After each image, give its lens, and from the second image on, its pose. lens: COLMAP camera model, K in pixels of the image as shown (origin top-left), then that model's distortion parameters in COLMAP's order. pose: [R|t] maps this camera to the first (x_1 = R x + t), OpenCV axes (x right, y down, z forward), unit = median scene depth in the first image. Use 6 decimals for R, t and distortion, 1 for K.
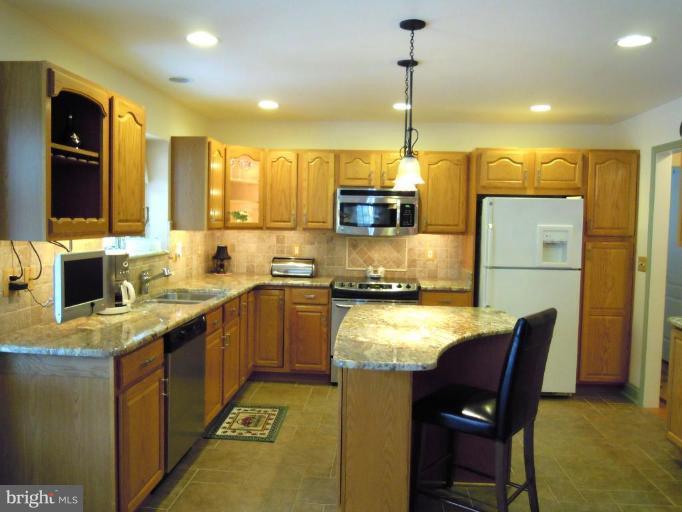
lens RADIAL K [[579.8, 0, 338.8], [0, 579.8, 254.9], [0, 0, 1]] dist [-0.032753, -0.010975]
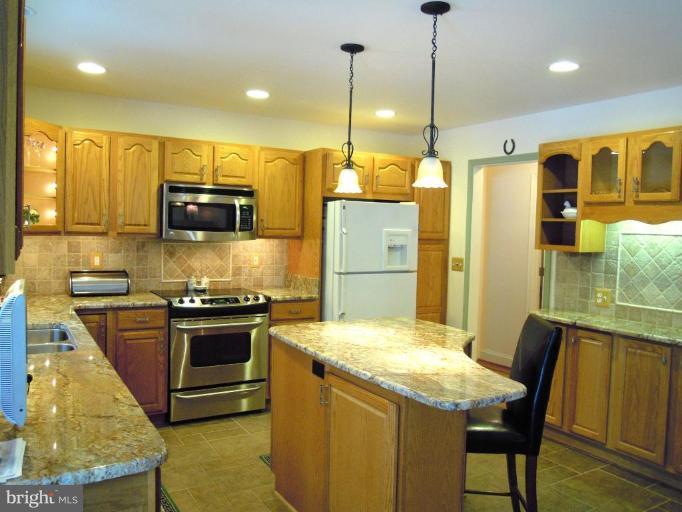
lens RADIAL K [[579.8, 0, 341.2], [0, 579.8, 255.9], [0, 0, 1]] dist [-0.032753, -0.010975]
pose [[0.815102, -0.026384, 0.578717, -0.276174], [0.023288, 0.999647, 0.012775, -0.018136], [-0.578850, 0.003064, 0.815428, 0.196509]]
